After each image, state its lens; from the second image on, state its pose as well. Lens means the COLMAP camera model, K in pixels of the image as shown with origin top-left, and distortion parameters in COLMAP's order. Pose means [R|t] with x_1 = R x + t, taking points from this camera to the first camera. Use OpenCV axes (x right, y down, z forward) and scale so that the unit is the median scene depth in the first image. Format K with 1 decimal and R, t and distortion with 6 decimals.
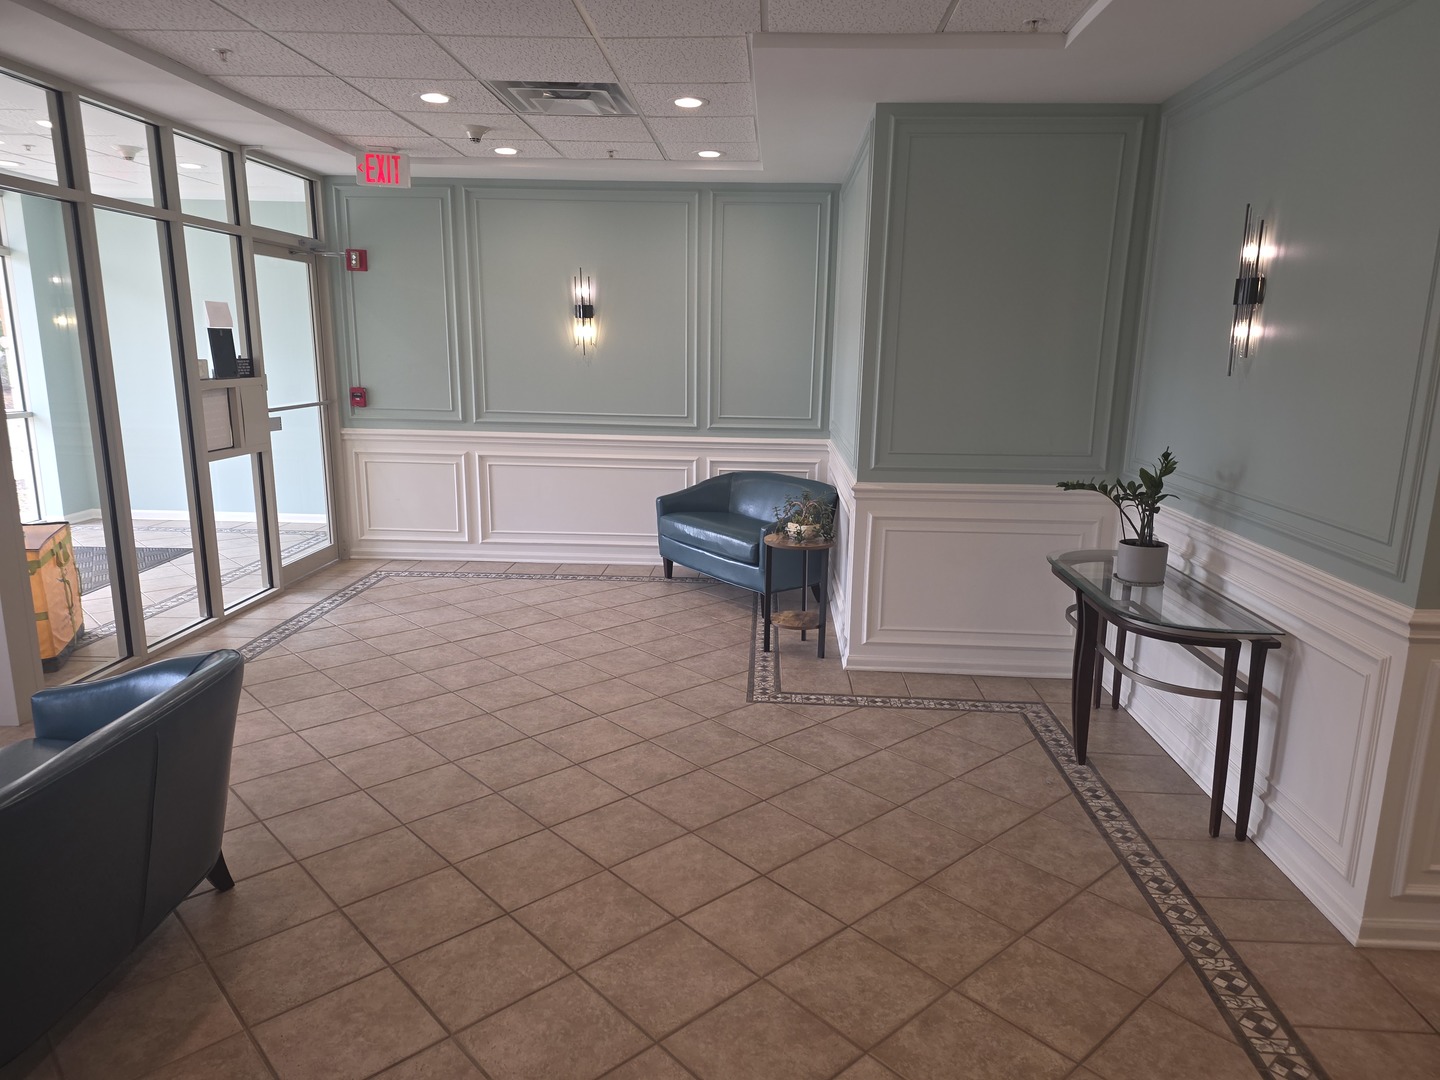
lens RADIAL K [[945.9, 0, 720.3], [0, 945.9, 546.3], [0, 0, 1]] dist [0.049043, -0.022525]
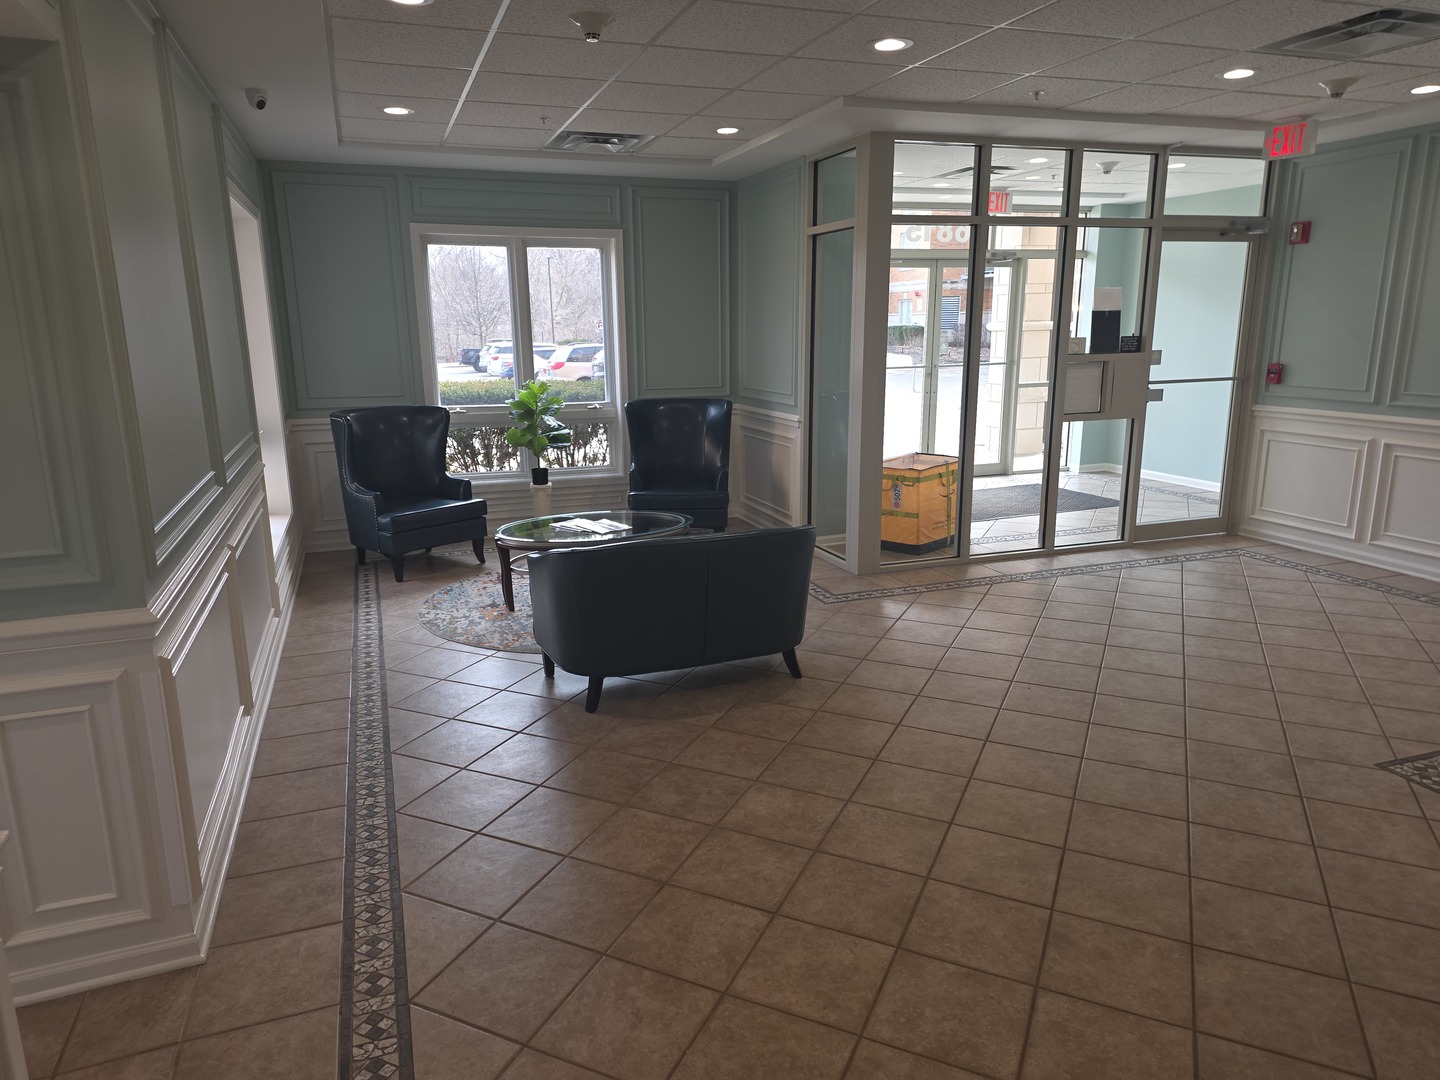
lens RADIAL K [[945.9, 0, 709.4], [0, 945.9, 536.6], [0, 0, 1]] dist [0.049043, -0.022525]
pose [[0.373177, 0.188387, -0.908432, 0.380104], [-0.177465, 0.975581, 0.129411, -0.020181], [0.910629, 0.112921, 0.397497, 0.110260]]
